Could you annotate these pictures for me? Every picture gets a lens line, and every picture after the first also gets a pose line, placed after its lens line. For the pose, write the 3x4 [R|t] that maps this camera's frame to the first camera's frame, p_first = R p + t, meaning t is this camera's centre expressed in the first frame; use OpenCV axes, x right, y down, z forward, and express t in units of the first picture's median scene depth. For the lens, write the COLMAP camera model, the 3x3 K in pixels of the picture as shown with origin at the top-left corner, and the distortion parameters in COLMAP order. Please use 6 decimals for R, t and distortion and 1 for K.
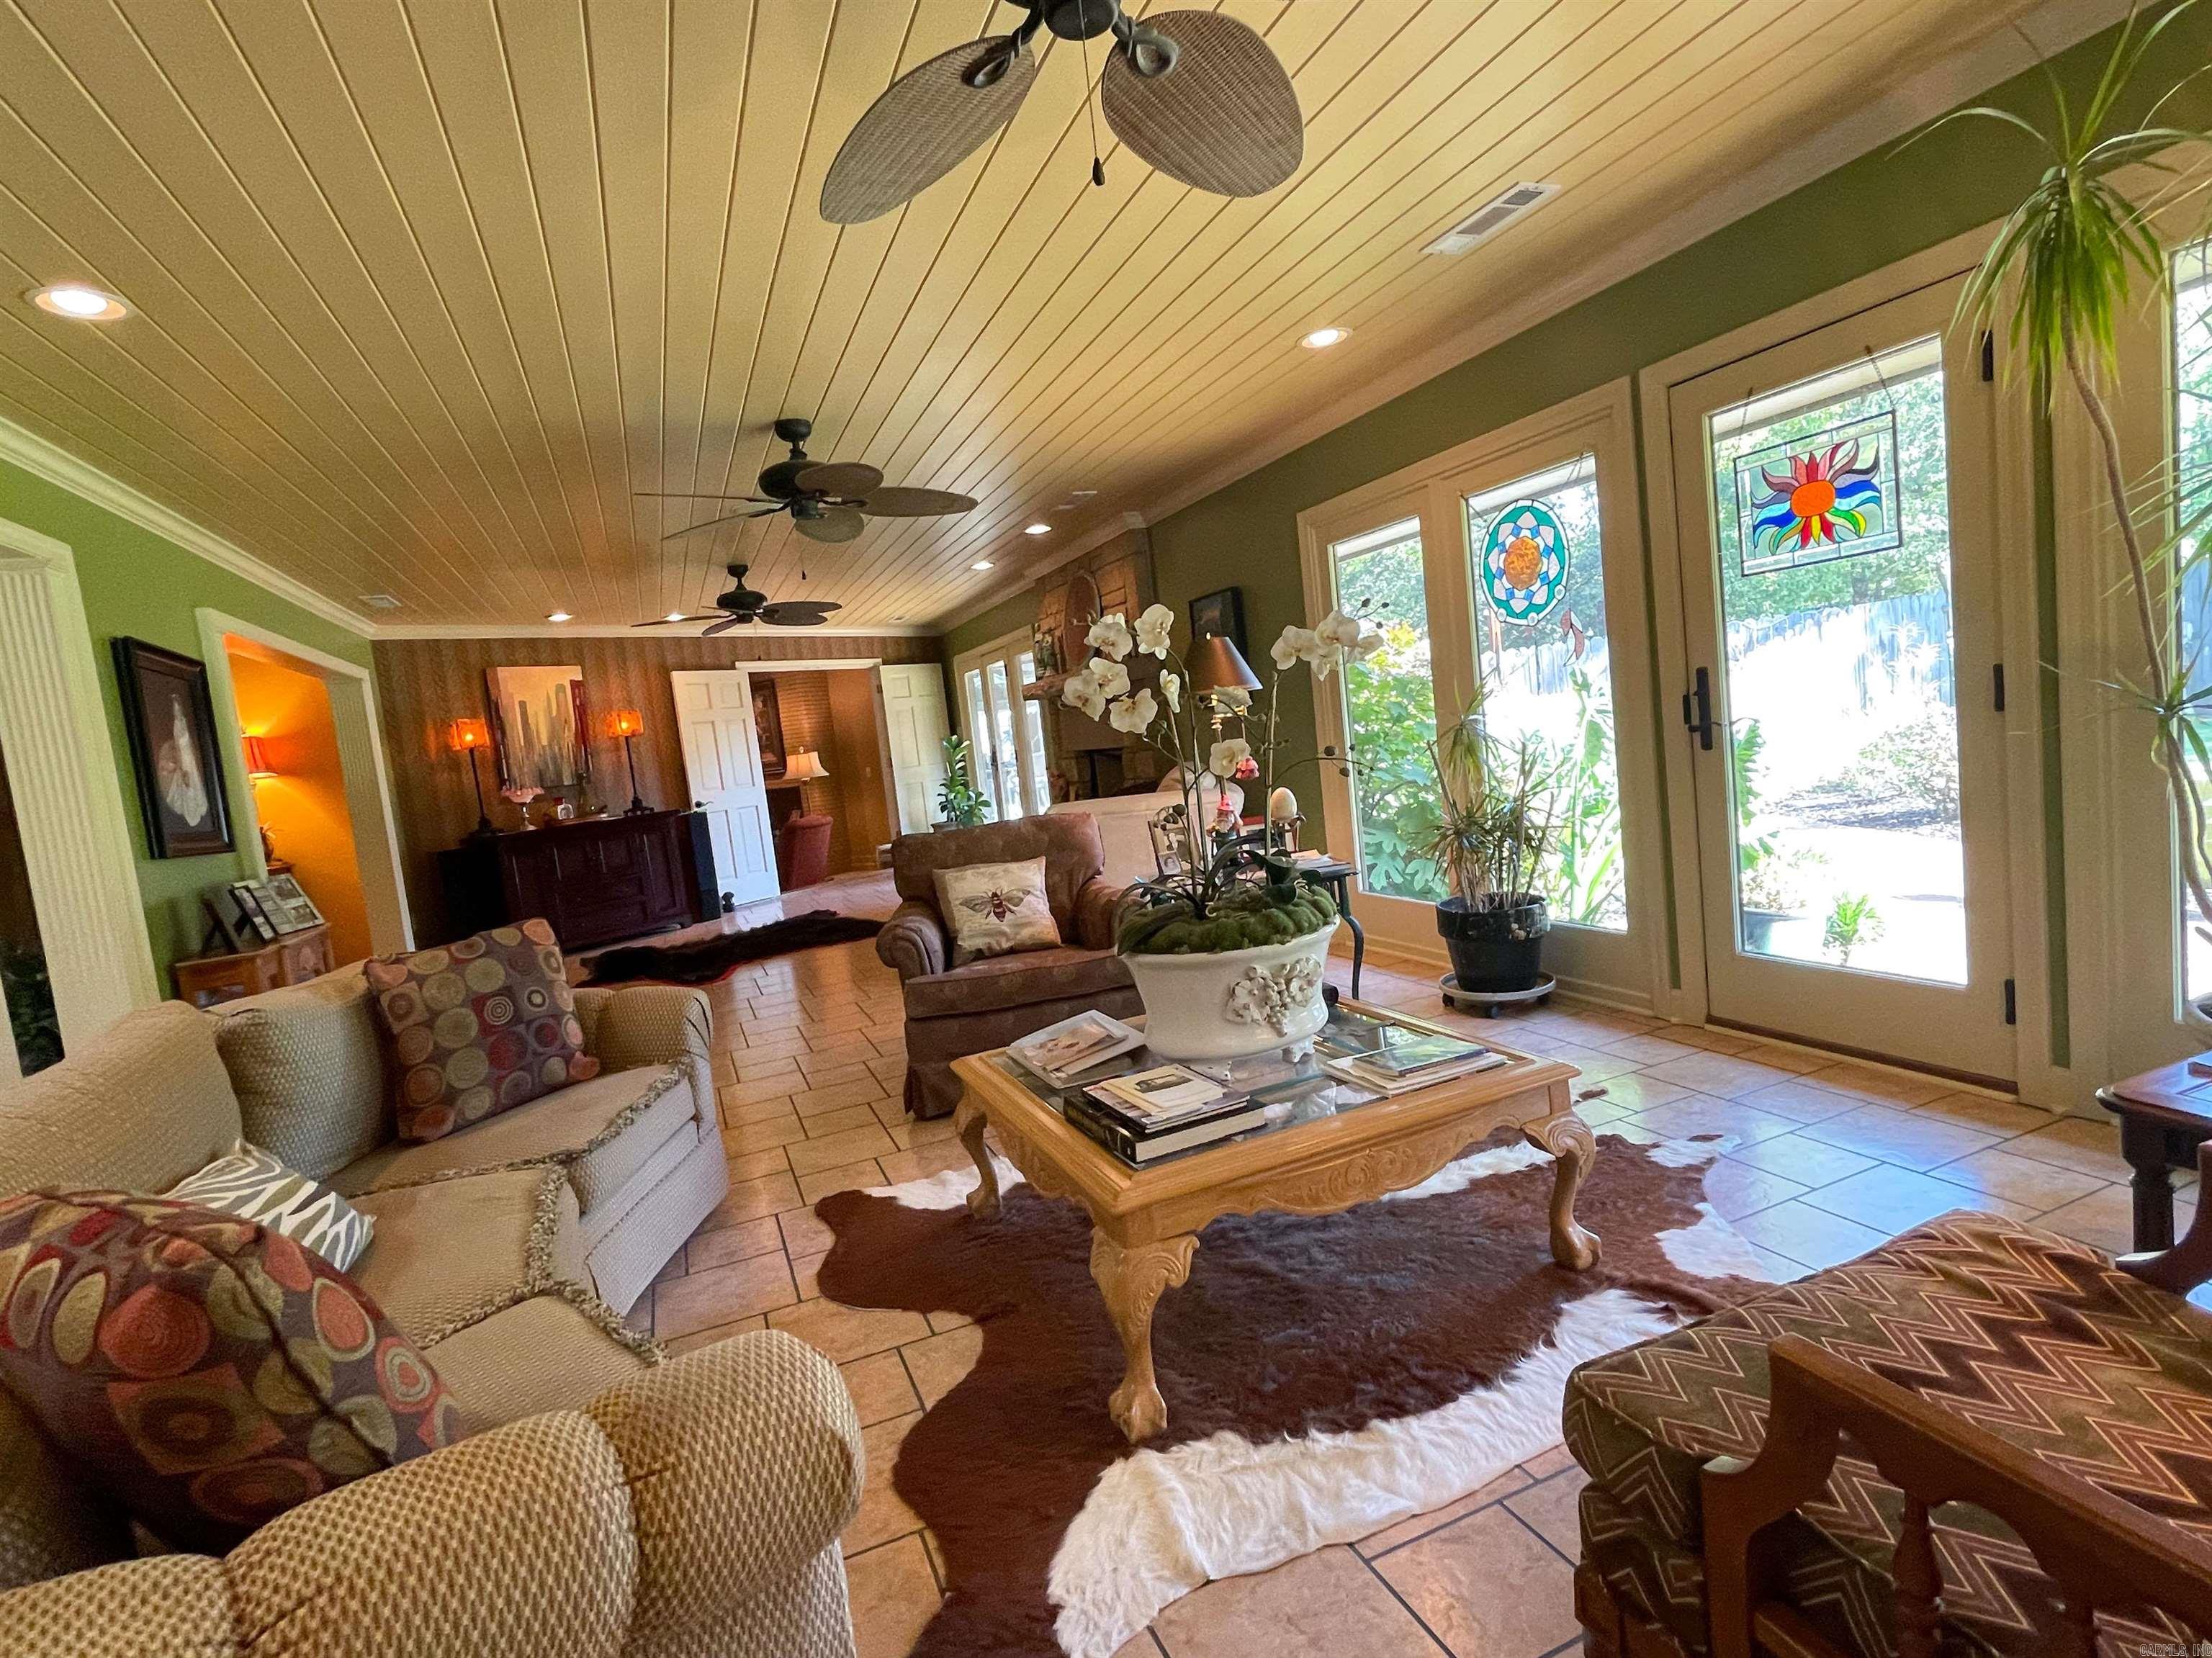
lens RADIAL K [[1080.4, 0, 1117.0], [0, 1080.4, 827.1], [0, 0, 1]] dist [-0.022232, 0.020841]
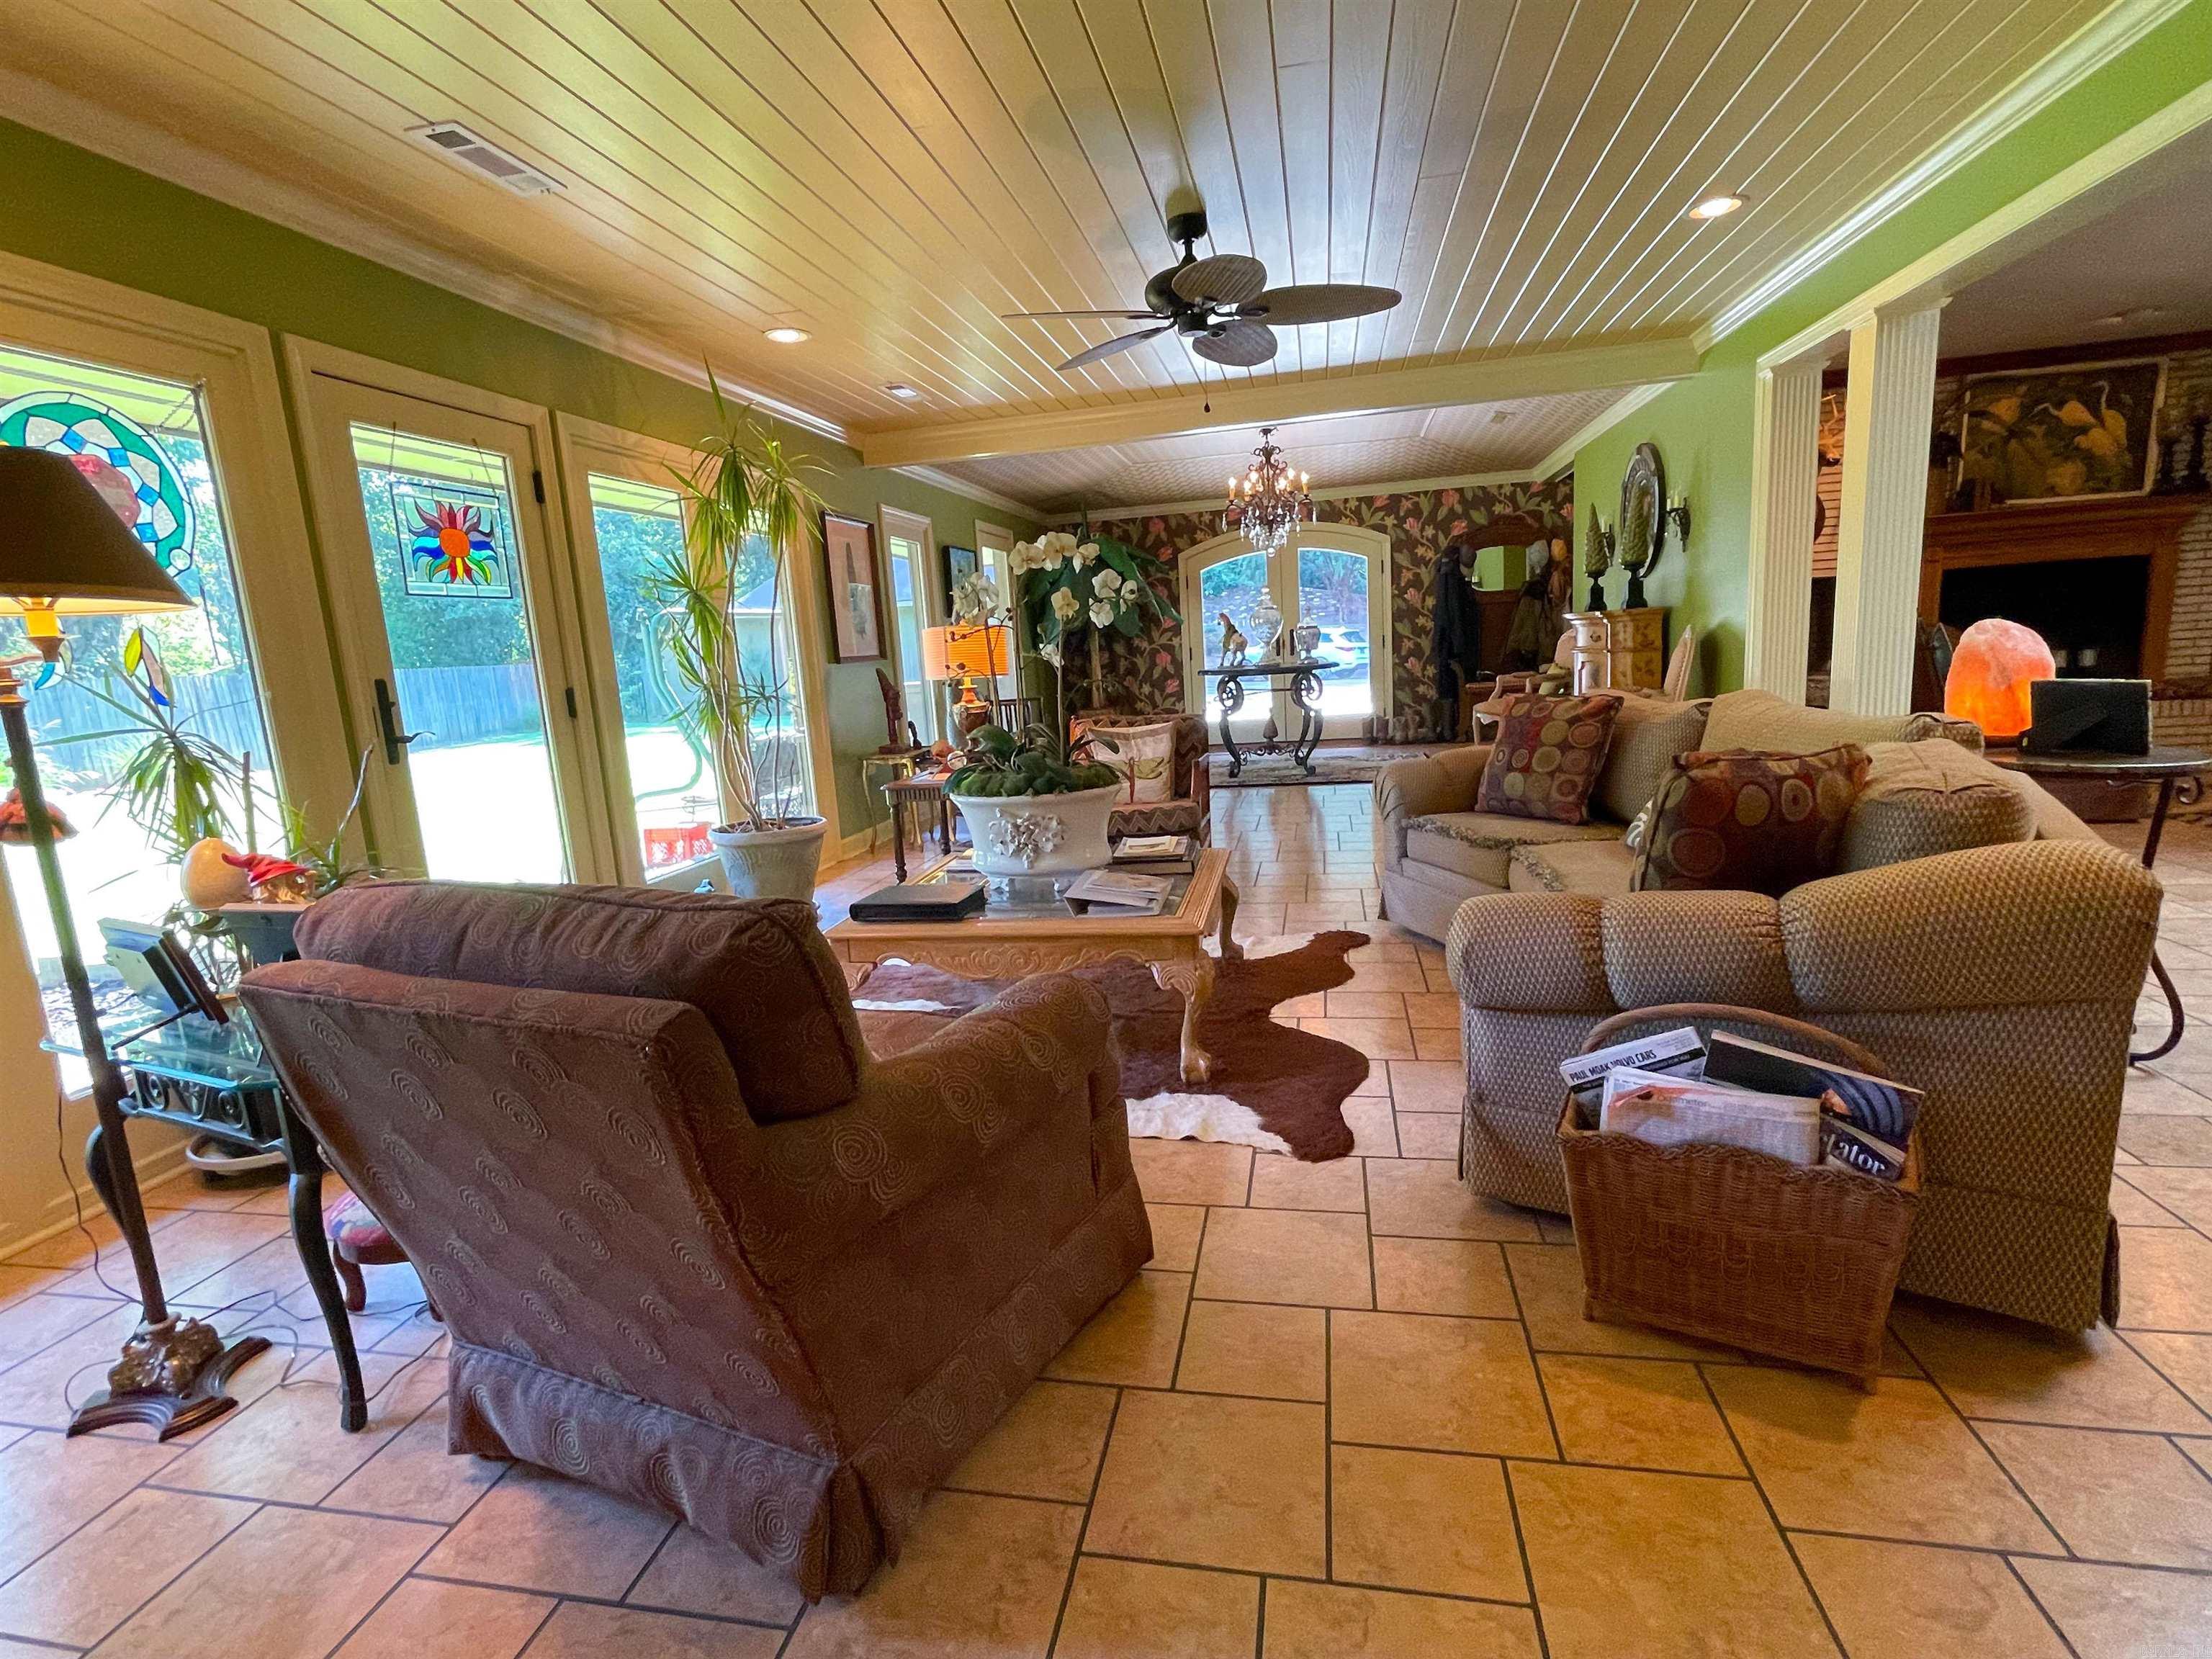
lens RADIAL K [[1065.6, 0, 1106.0], [0, 1065.6, 829.5], [0, 0, 1]] dist [0.010299, 0.000661]
pose [[-0.806694, 0.066042, 0.587267, -0.603354], [0.210031, 0.960898, 0.180448, -0.064887], [-0.552387, 0.268910, -0.789022, 1.625349]]
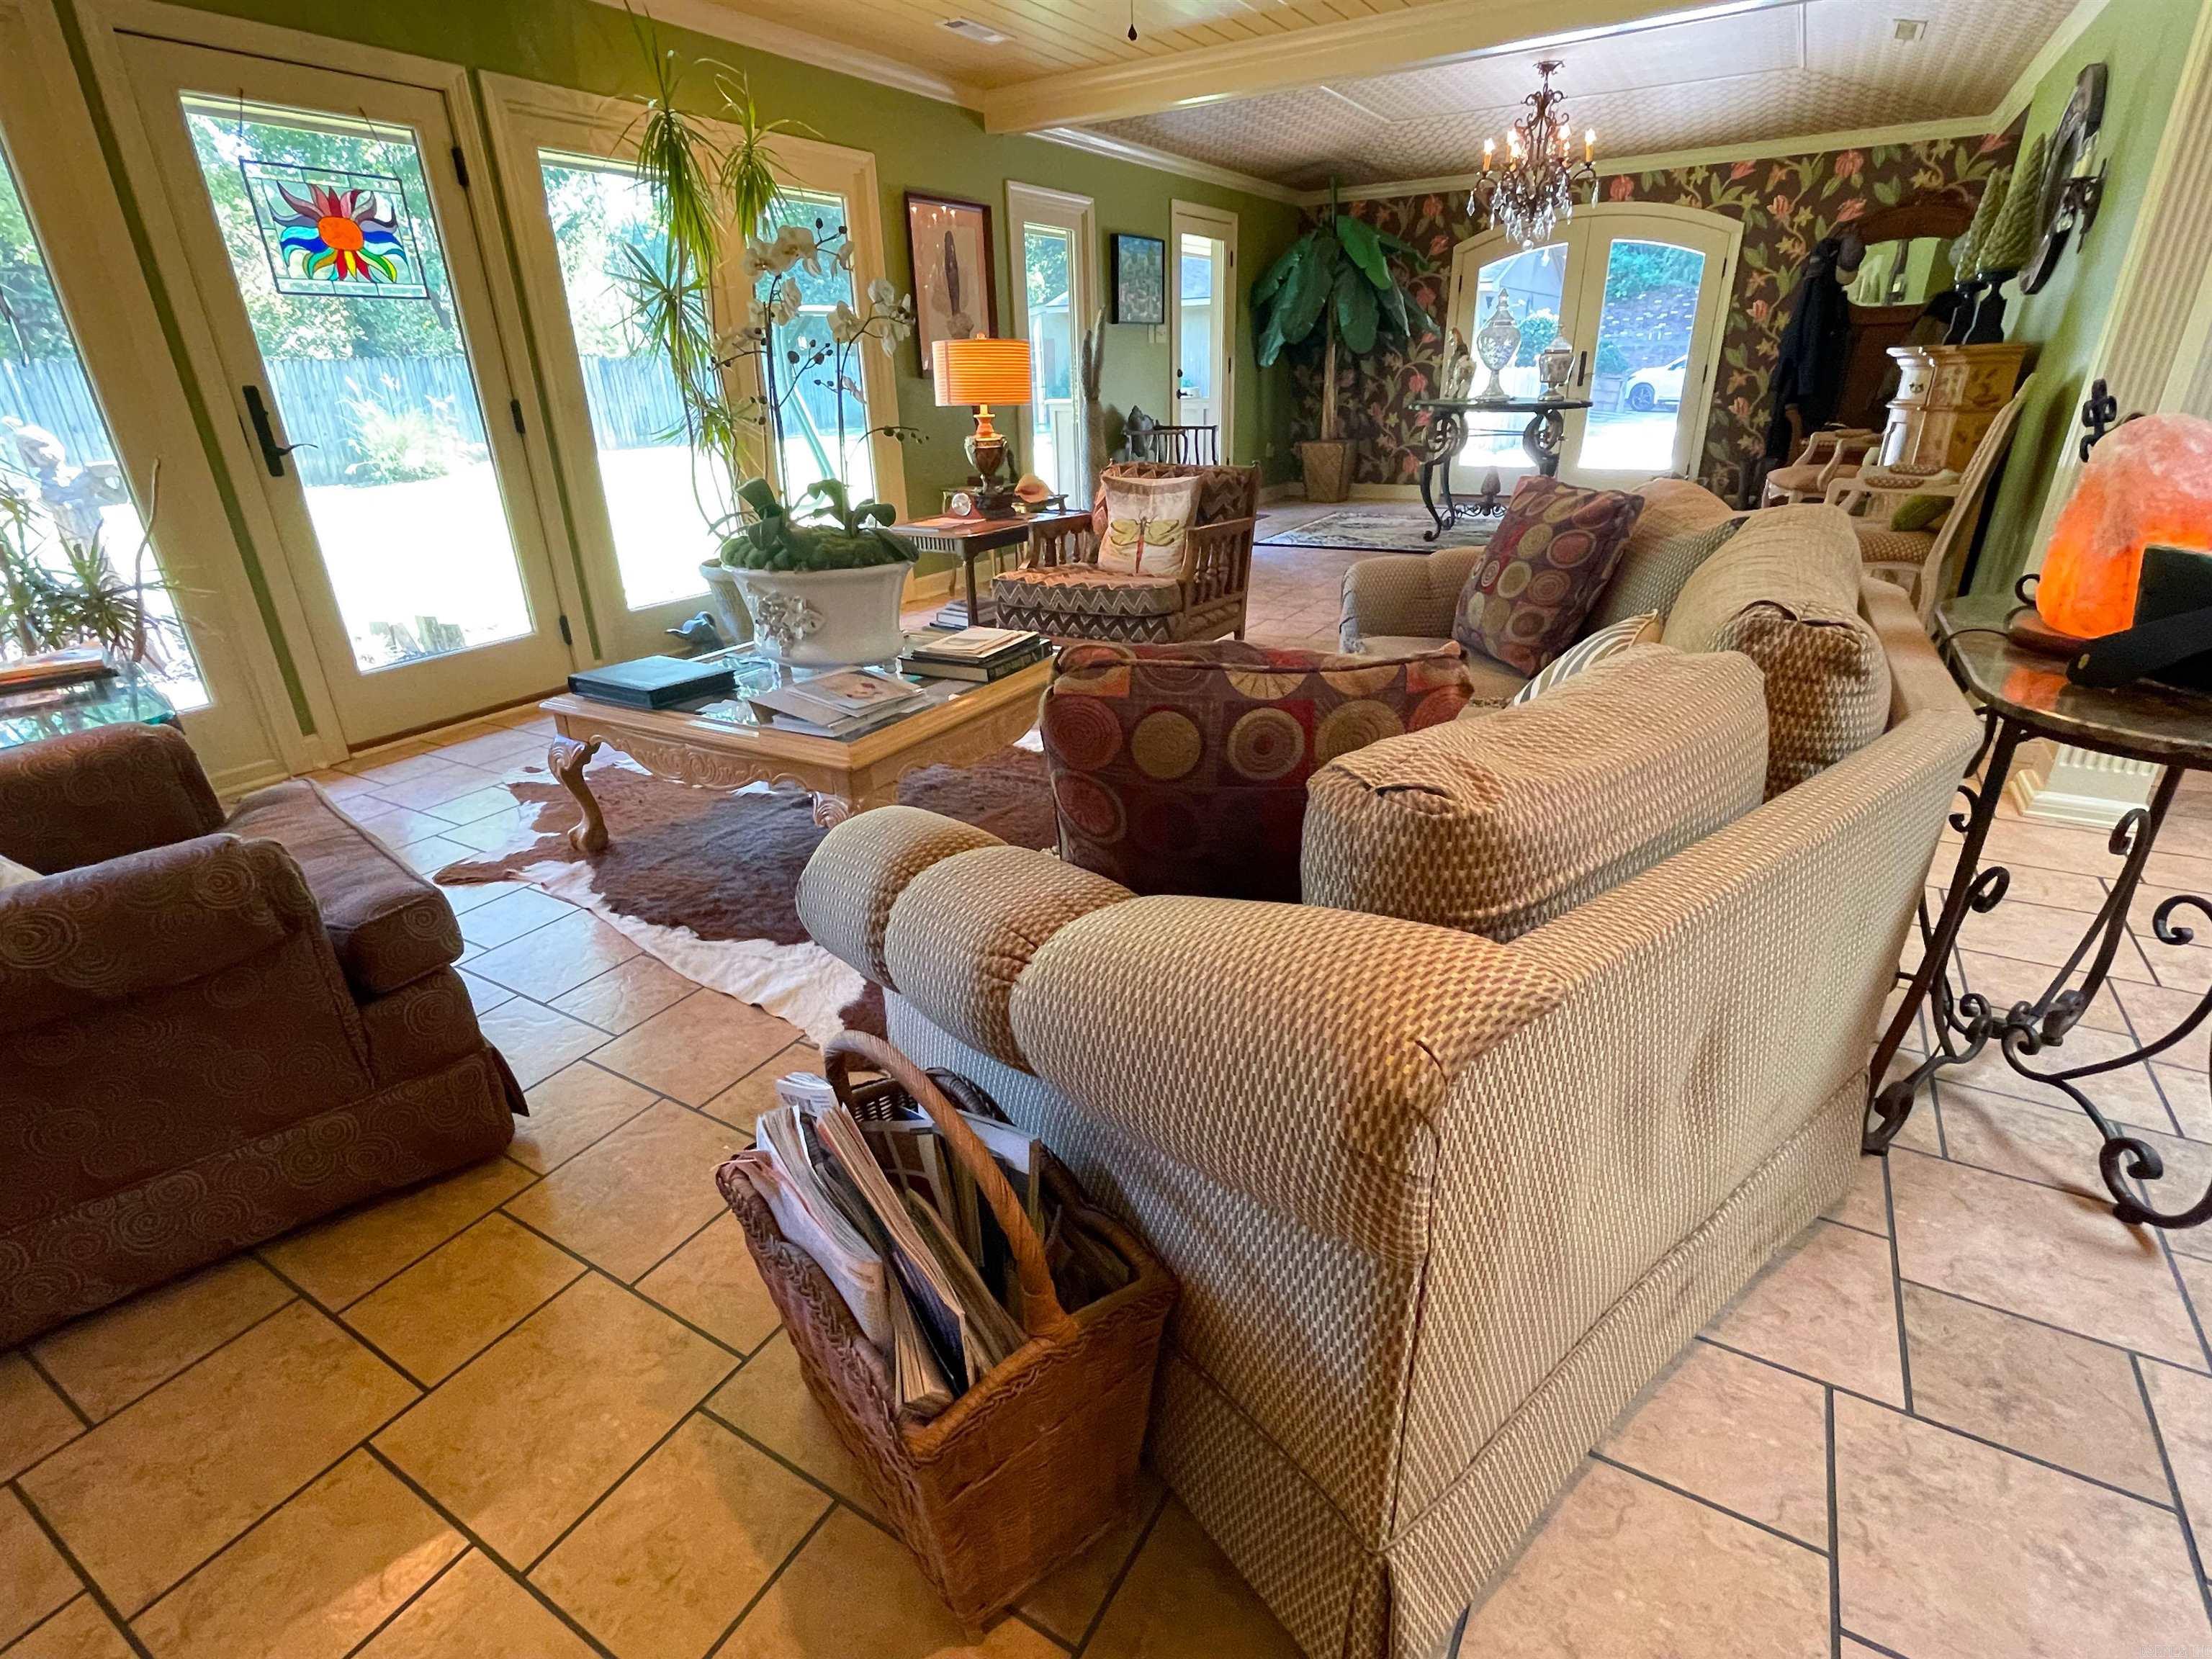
lens RADIAL K [[1080.5, 0, 1117.0], [0, 1080.5, 827.6], [0, 0, 1]] dist [-0.022232, 0.020841]
pose [[-0.581794, -0.198494, 0.788743, -0.837197], [0.169239, 0.918992, 0.356107, 0.001494], [-0.795534, 0.340667, -0.501071, 1.134551]]
